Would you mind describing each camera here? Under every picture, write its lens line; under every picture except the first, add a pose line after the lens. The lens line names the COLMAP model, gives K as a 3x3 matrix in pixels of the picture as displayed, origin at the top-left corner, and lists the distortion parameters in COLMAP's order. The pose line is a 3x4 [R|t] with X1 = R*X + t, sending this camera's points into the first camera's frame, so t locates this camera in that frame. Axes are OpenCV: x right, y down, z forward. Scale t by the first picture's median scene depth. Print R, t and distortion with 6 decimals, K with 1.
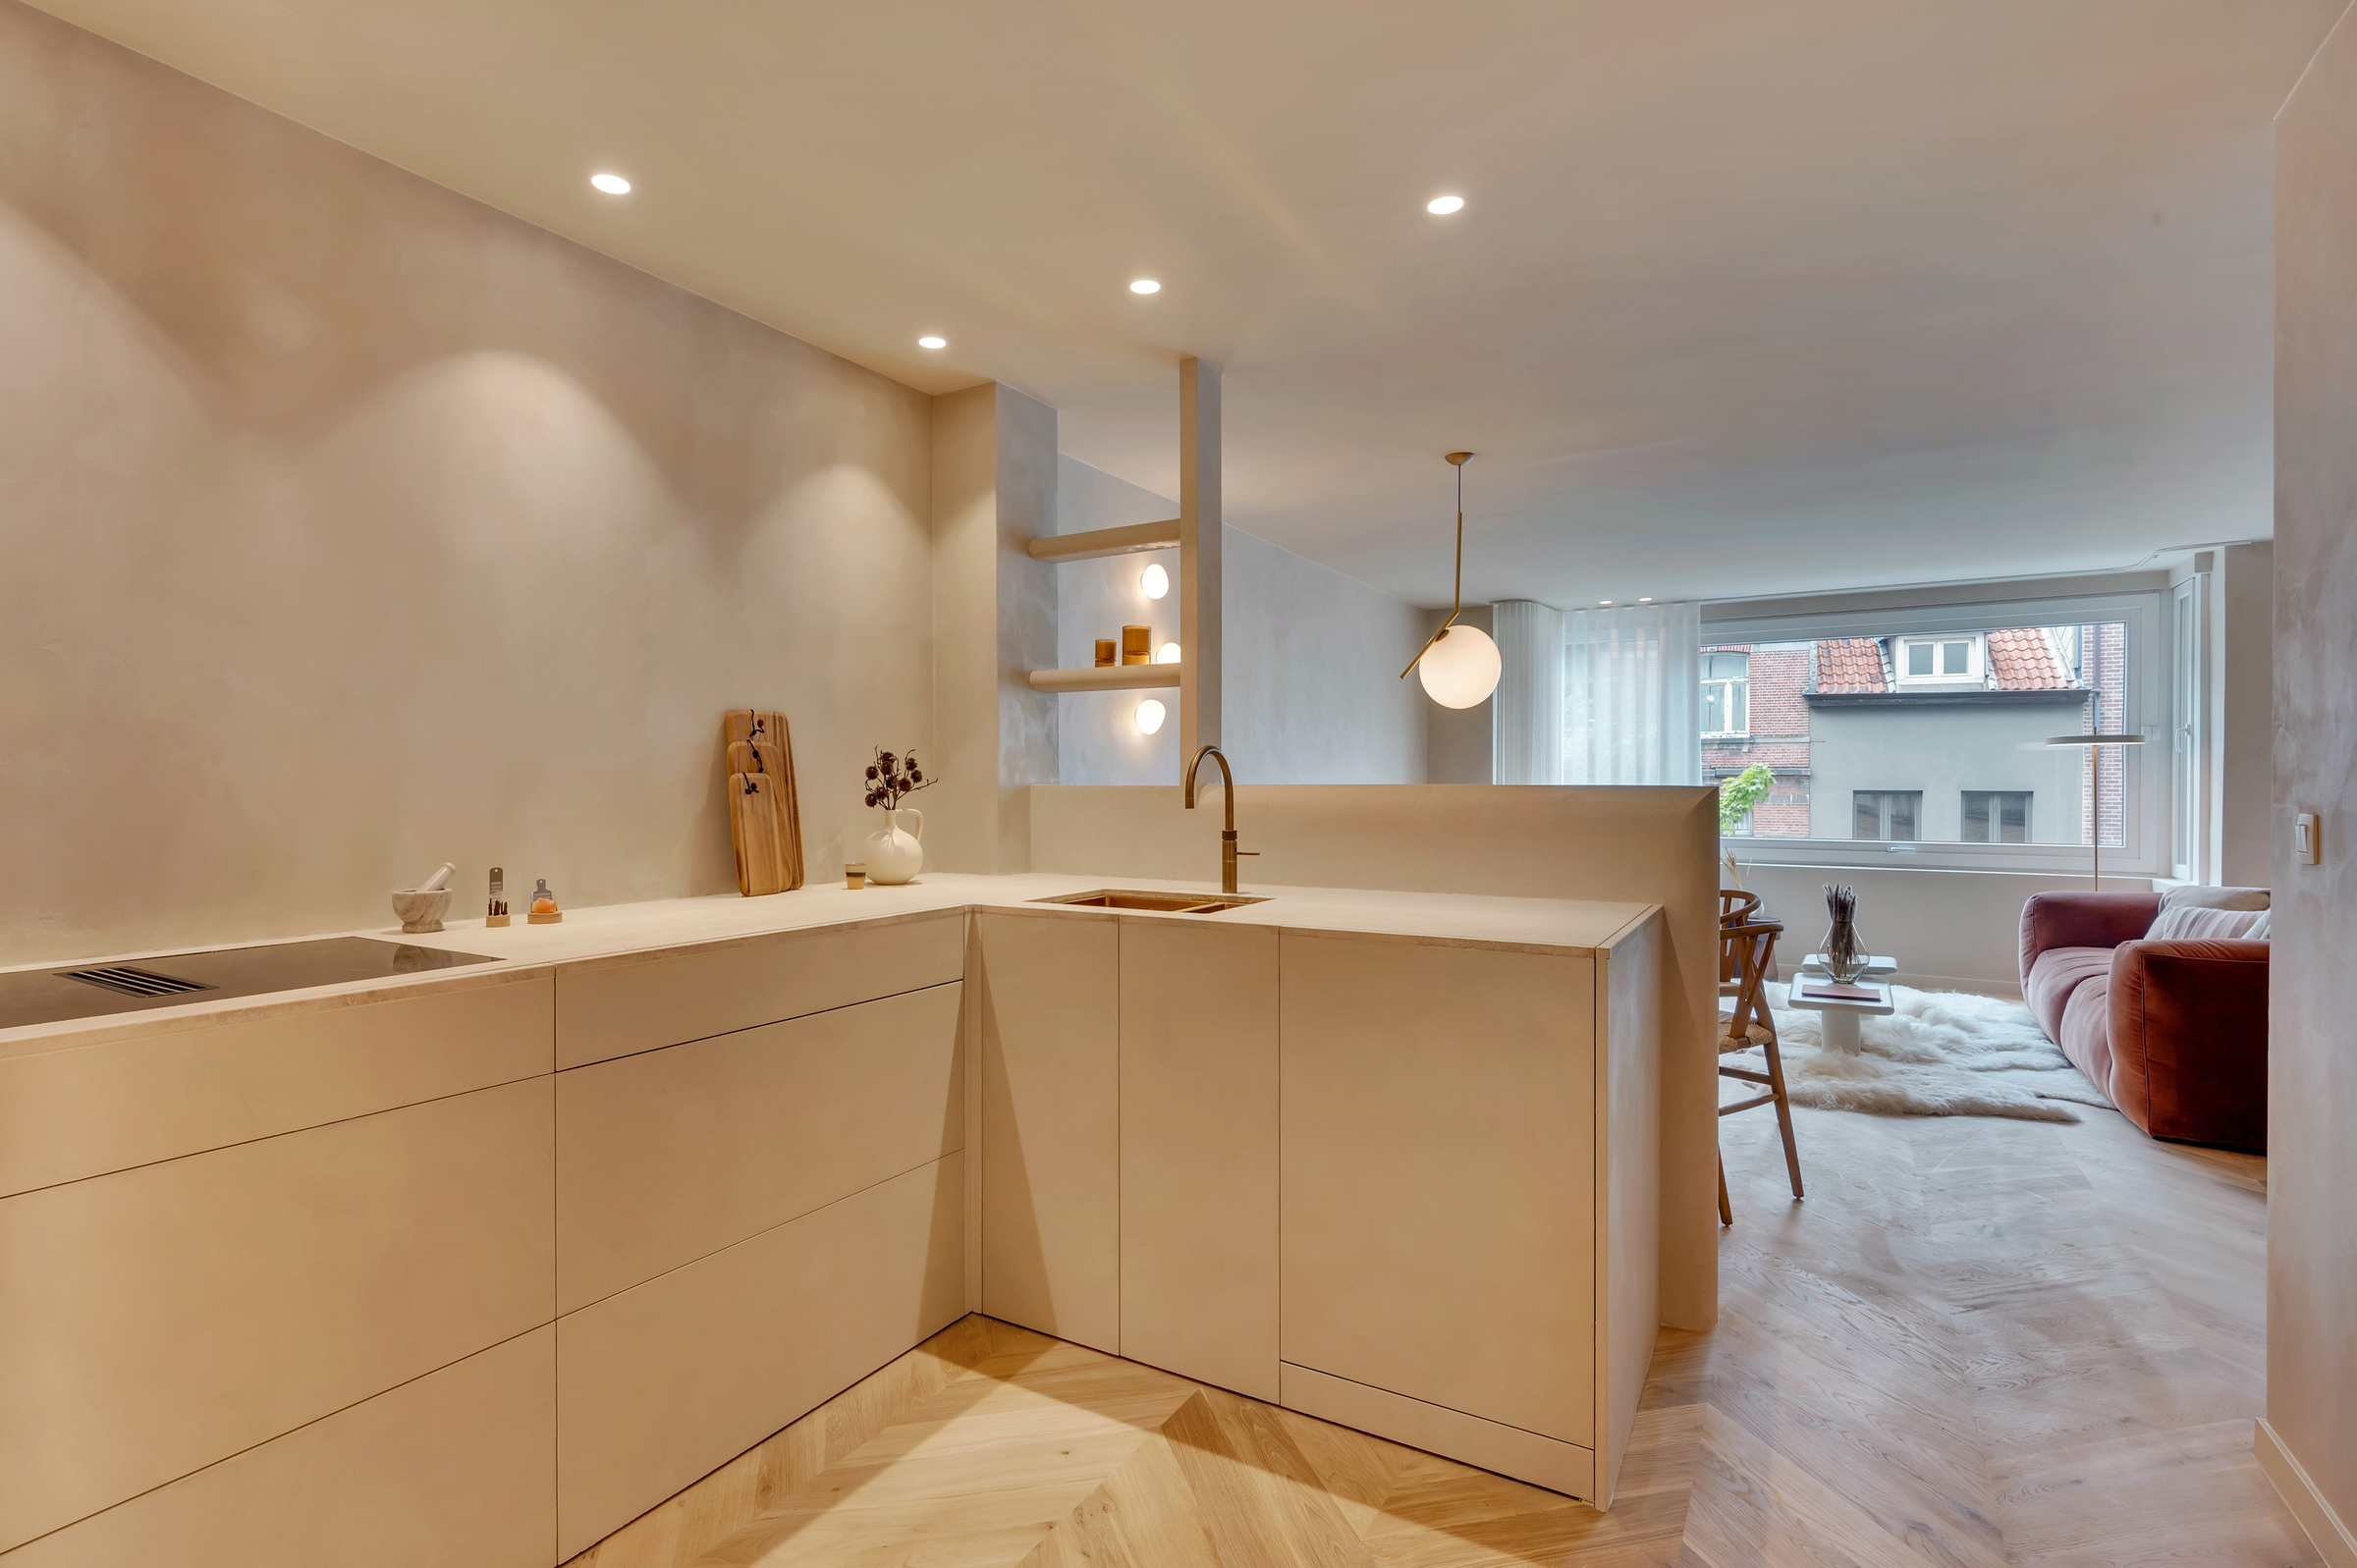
lens RADIAL K [[1099.7, 0, 1178.5], [0, 1099.7, 784.0], [0, 0, 1]] dist [0.001308, 0.000092]
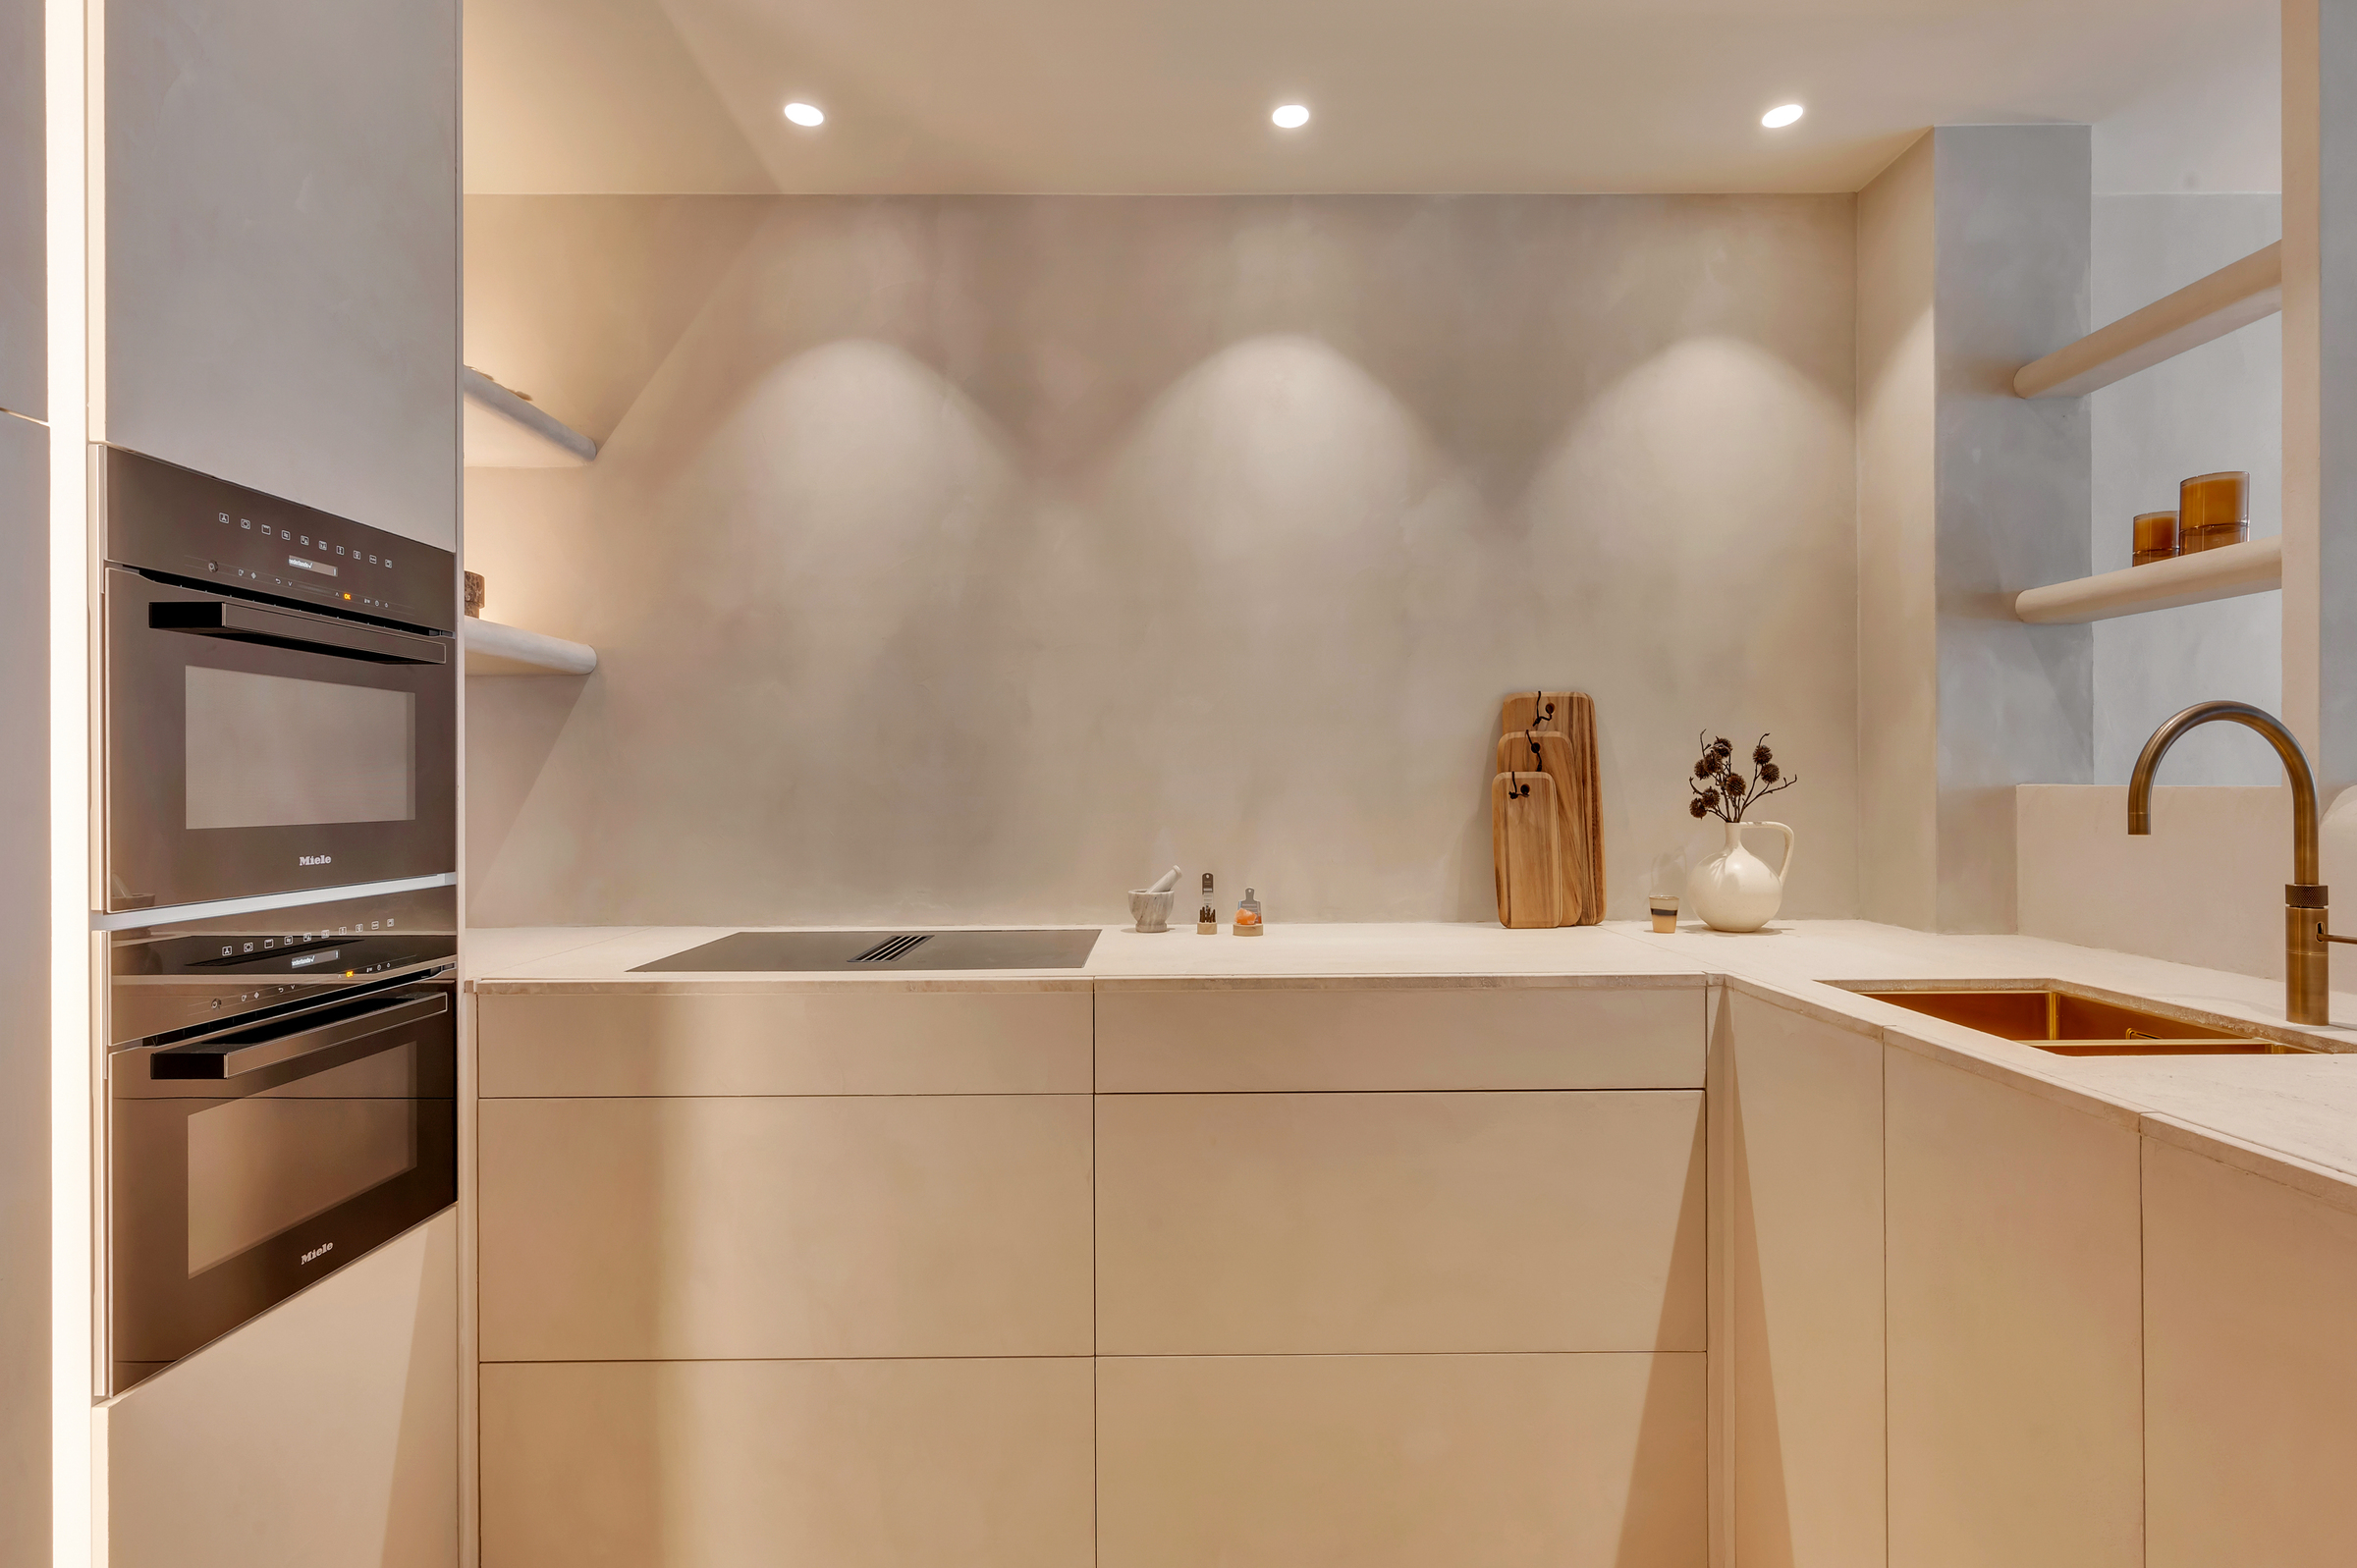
lens RADIAL K [[1237.8, 0, 1178.5], [0, 1237.8, 784.0], [0, 0, 1]] dist [-0.000320, -0.000639]
pose [[0.512205, -0.003495, -0.858856, 0.240609], [0.004842, 0.999988, -0.001182, -0.001492], [0.858850, -0.003553, 0.512215, 0.326153]]
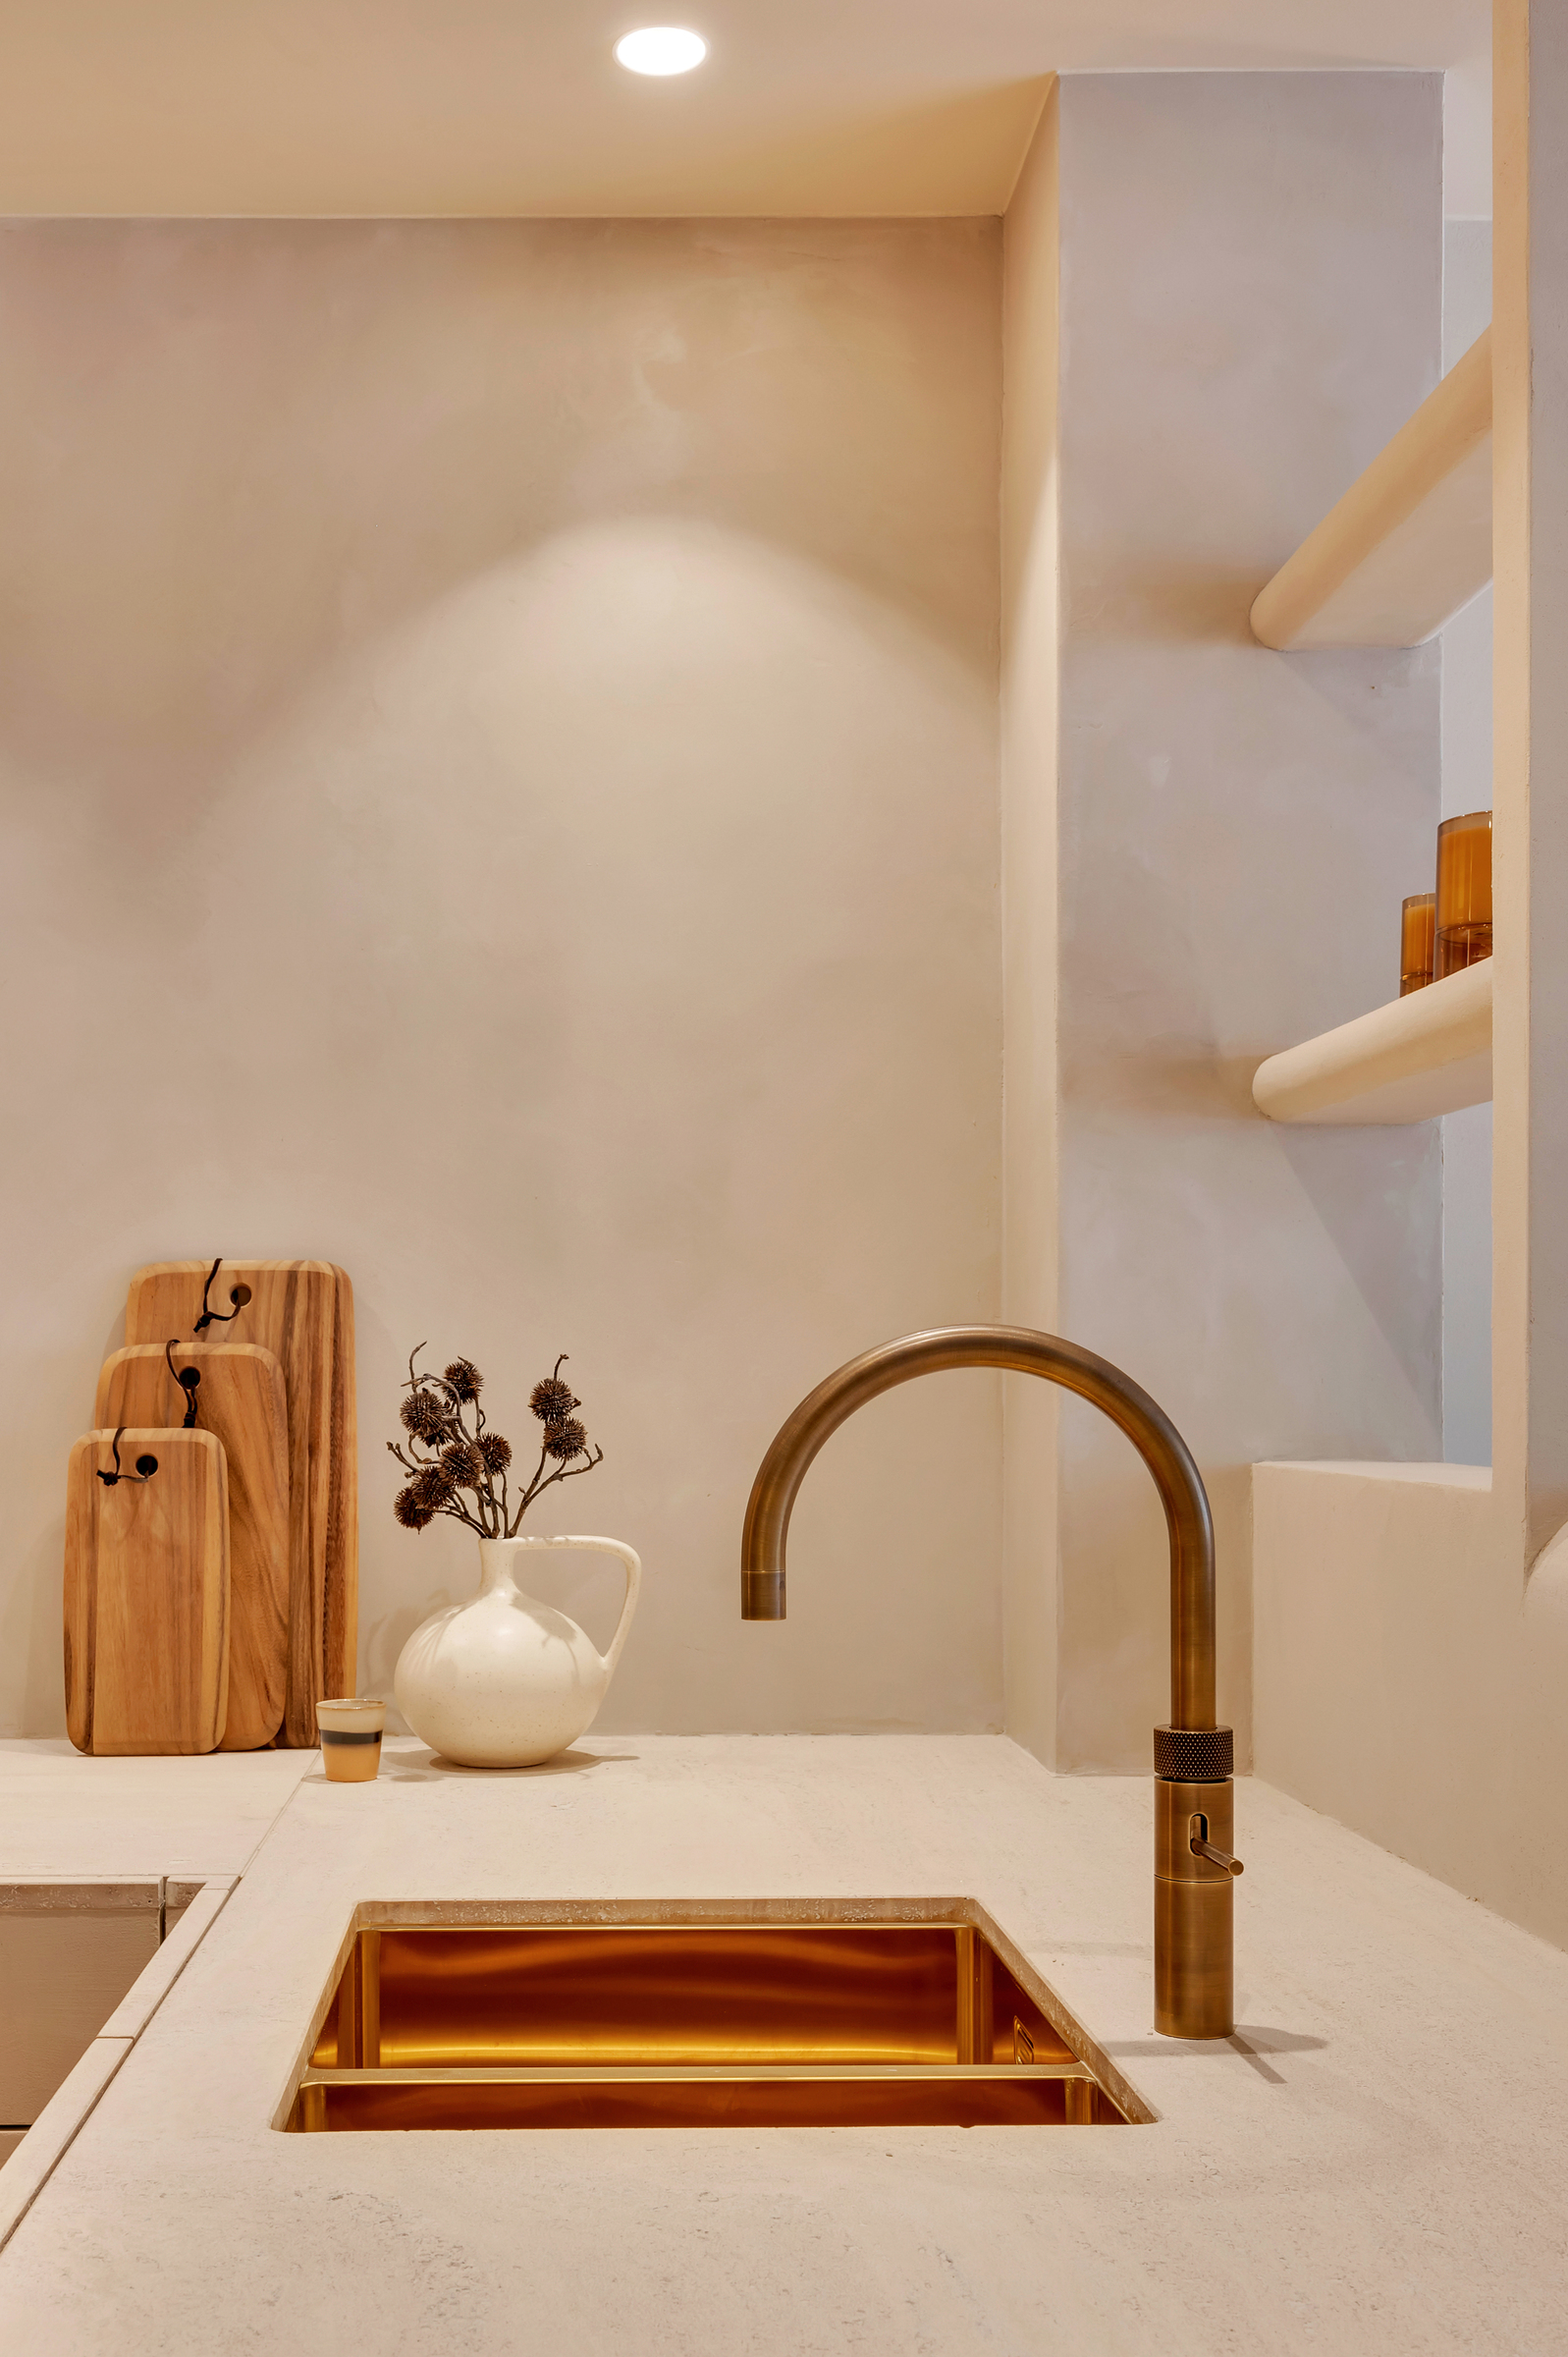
lens RADIAL K [[2340.9, 0, 785.2], [0, 2340.9, 1405.9], [0, 0, 1]] dist [-0.001911, -0.005300]
pose [[0.491838, 0.013543, -0.870581, 0.409592], [-0.005483, 0.999907, 0.012458, -0.028176], [0.870669, -0.001353, 0.491867, 0.775200]]
